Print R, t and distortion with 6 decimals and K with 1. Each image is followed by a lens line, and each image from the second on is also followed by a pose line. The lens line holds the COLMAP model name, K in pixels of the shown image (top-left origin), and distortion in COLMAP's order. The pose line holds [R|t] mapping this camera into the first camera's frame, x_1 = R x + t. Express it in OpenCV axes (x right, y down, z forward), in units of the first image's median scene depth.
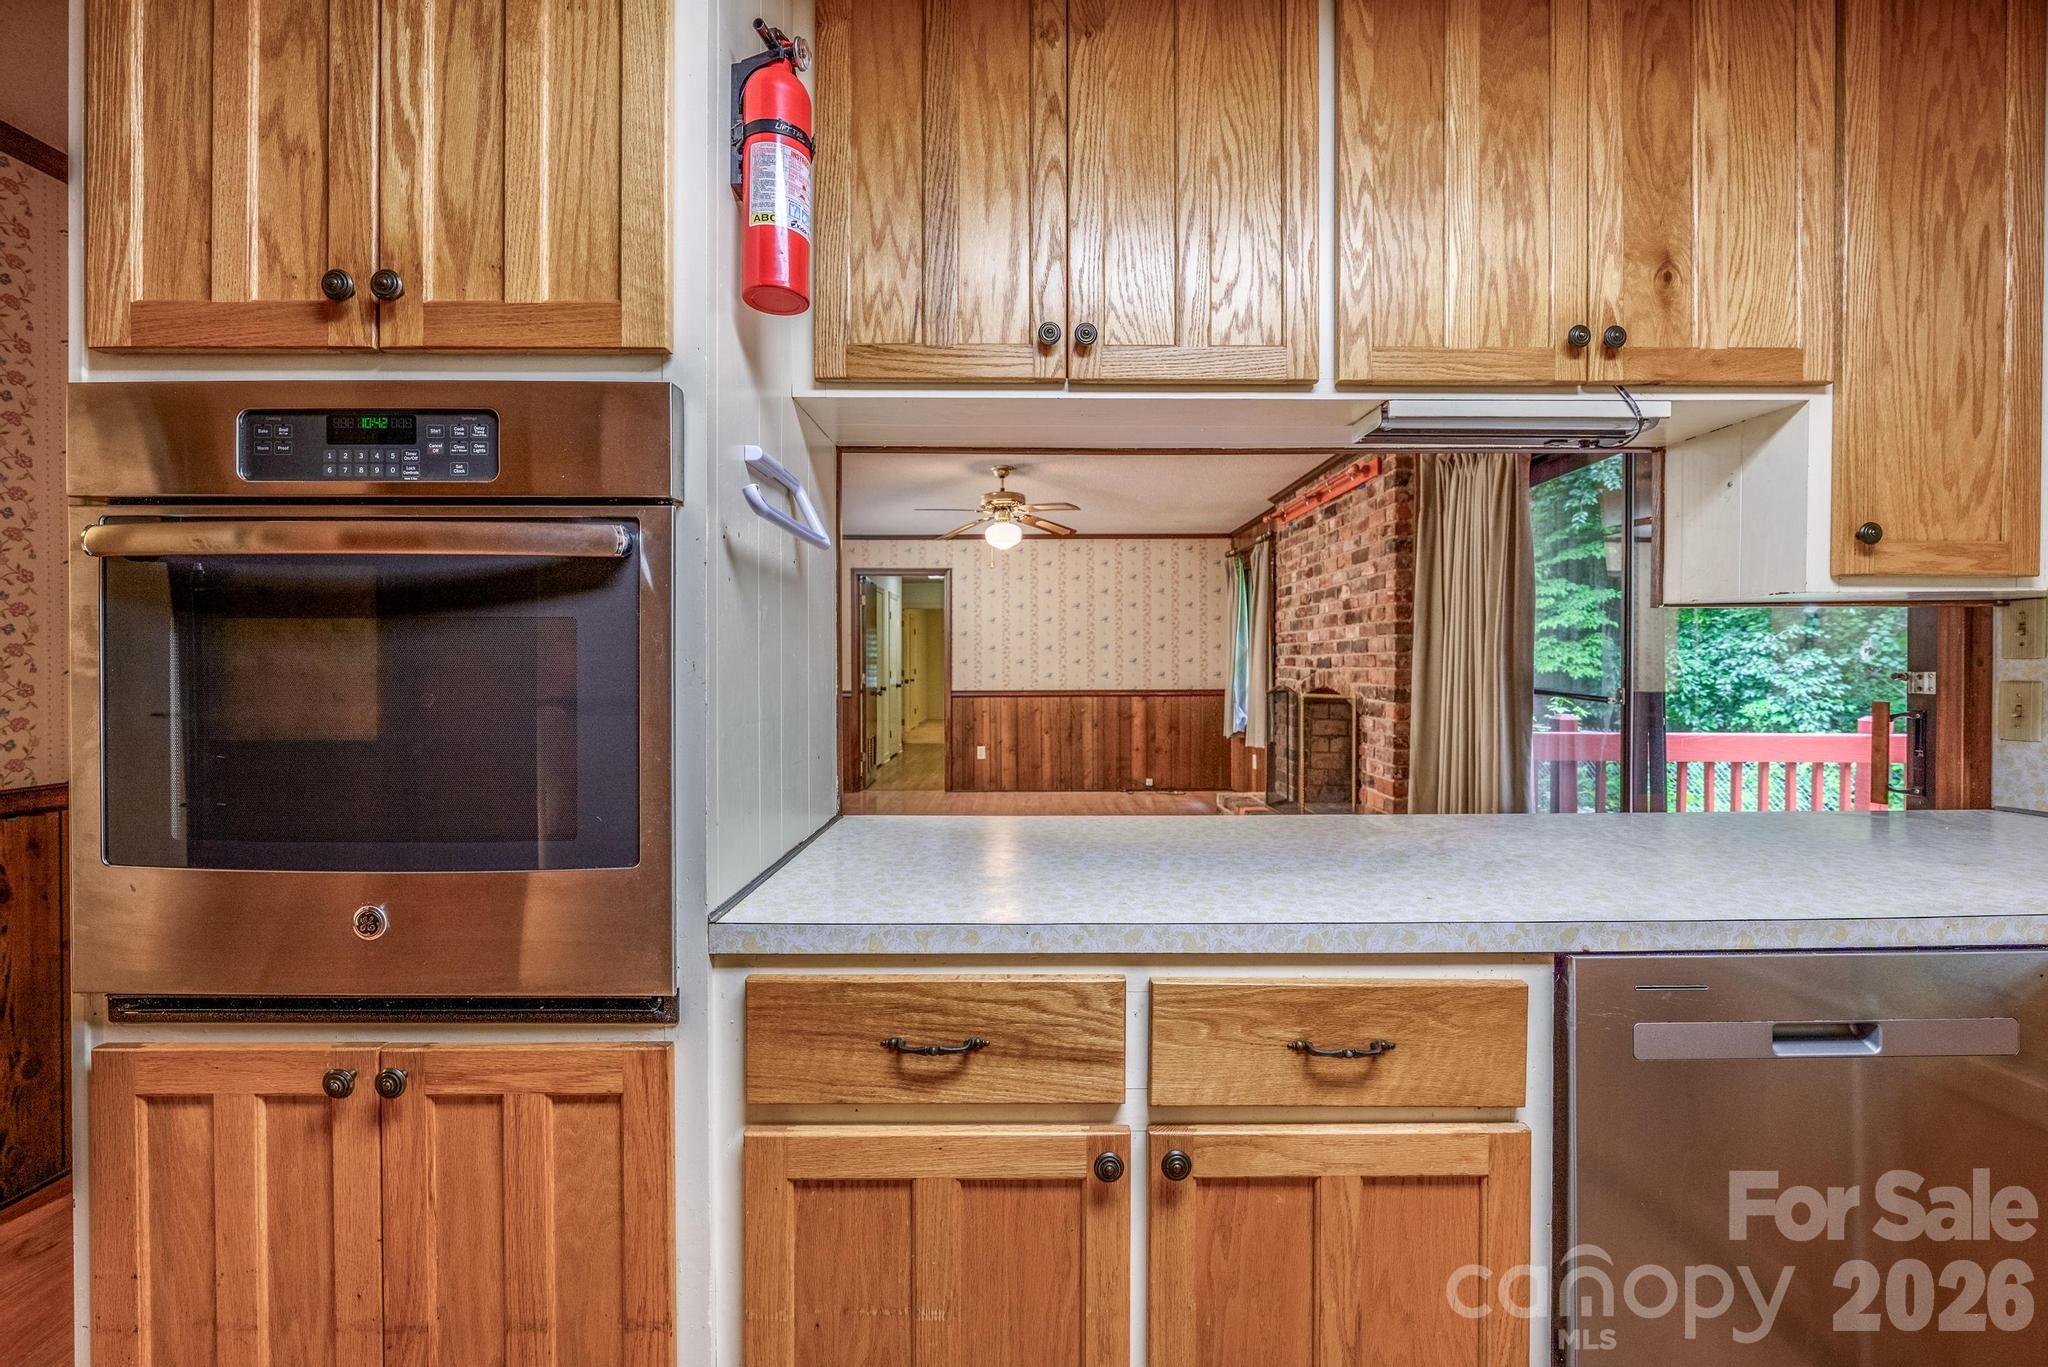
lens RADIAL K [[822.2, 0, 1033.6], [0, 822.2, 670.1], [0, 0, 1]] dist [-0.006840, 0.001006]
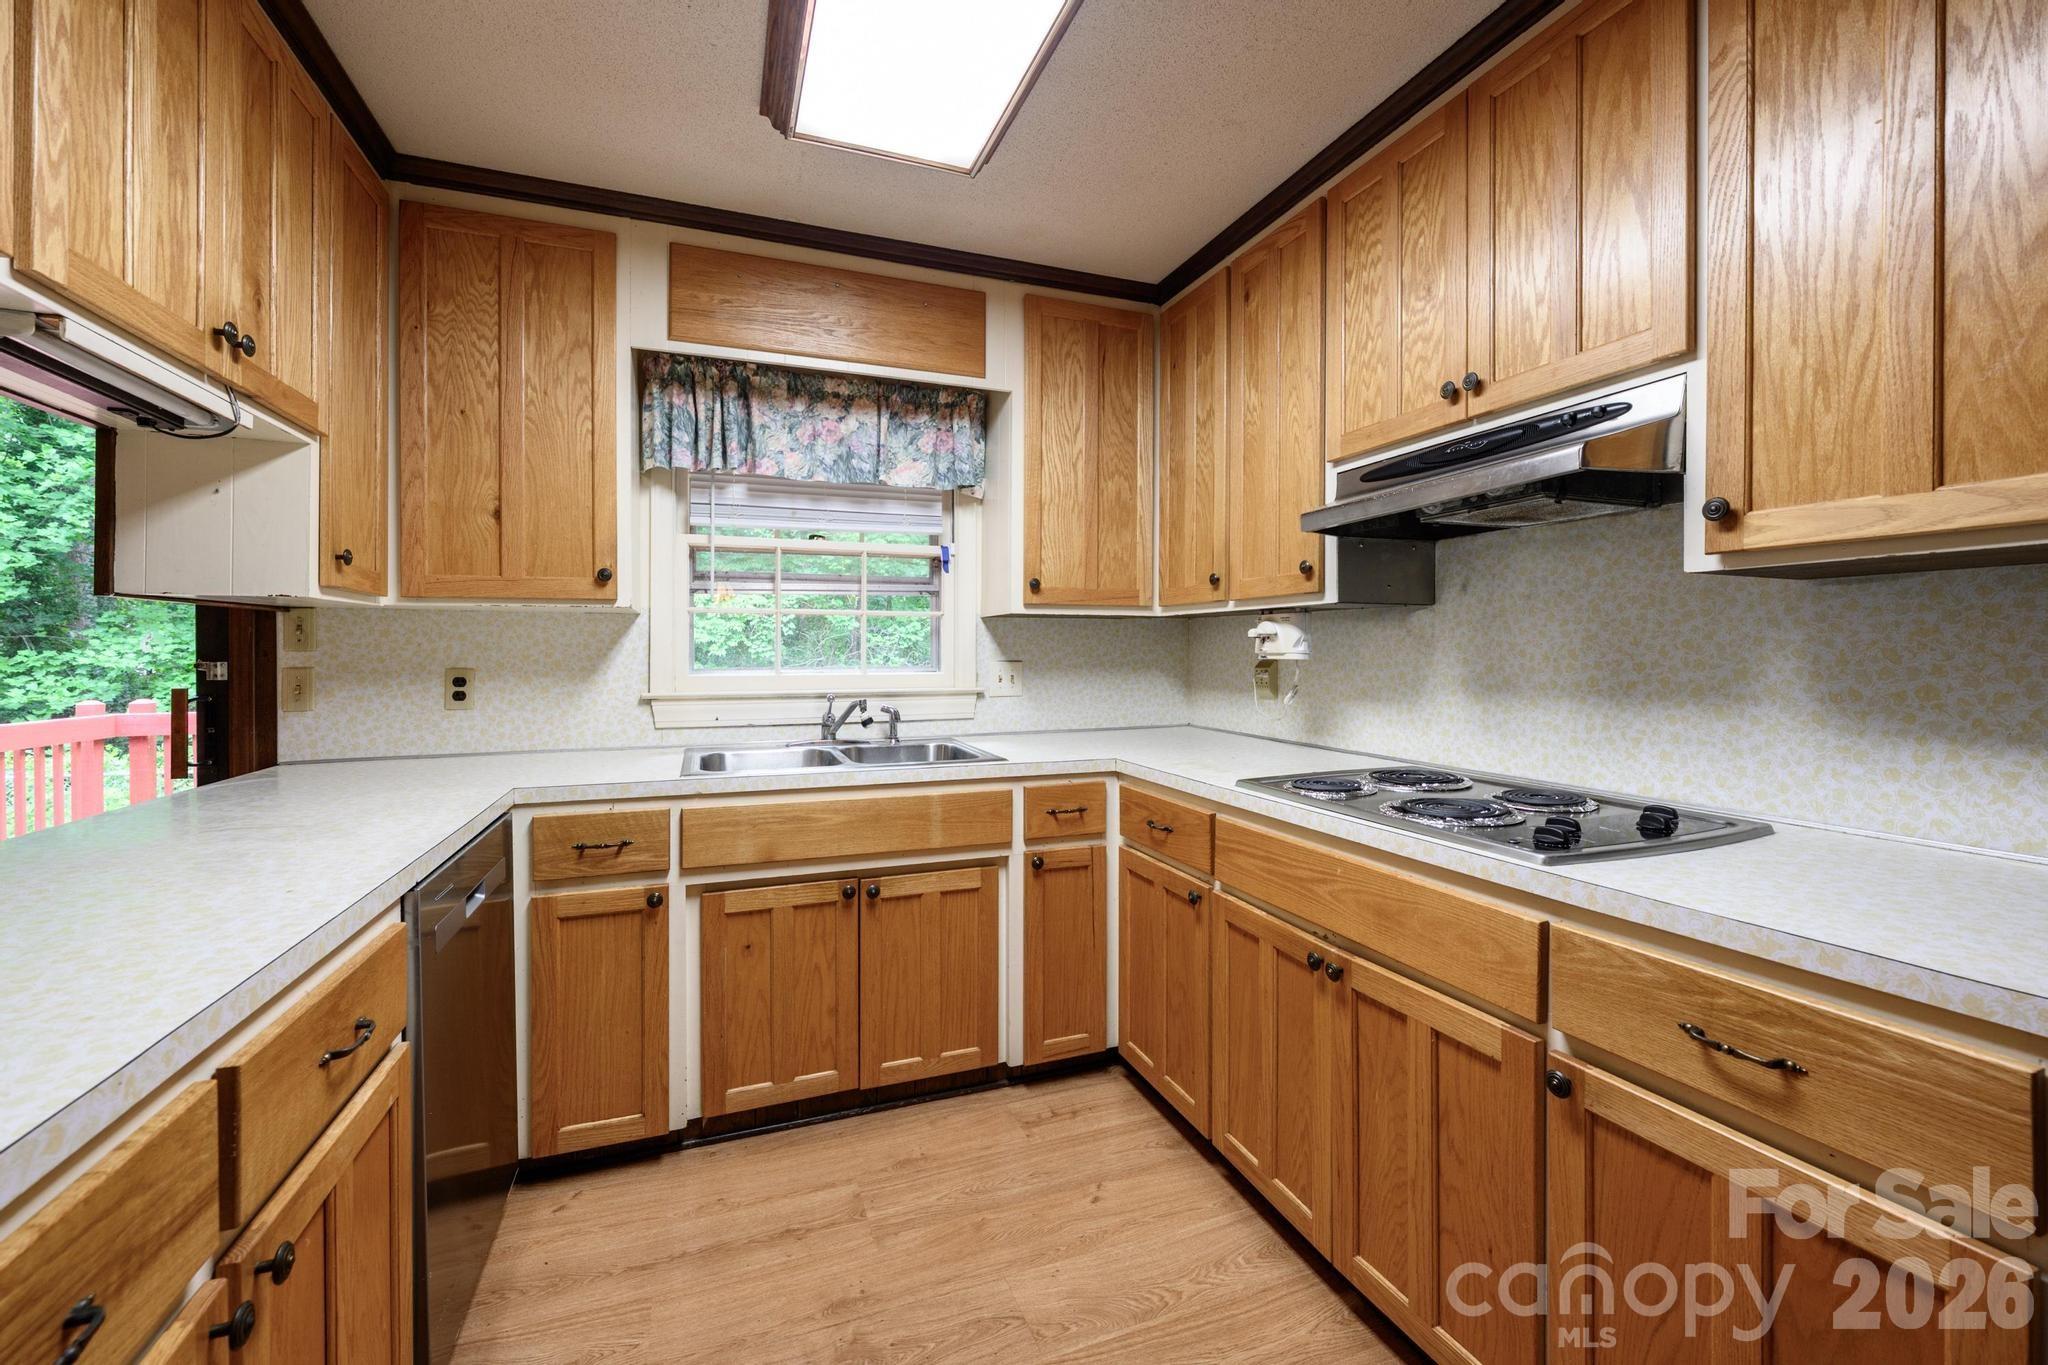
lens RADIAL K [[822.2, 0, 1019.7], [0, 822.2, 652.6], [0, 0, 1]] dist [-0.006840, 0.001006]
pose [[-0.342973, 0.001143, 0.939344, -0.611043], [0.010765, 0.999938, 0.002713, -0.001961], [-0.939283, 0.011042, -0.342965, 0.421249]]
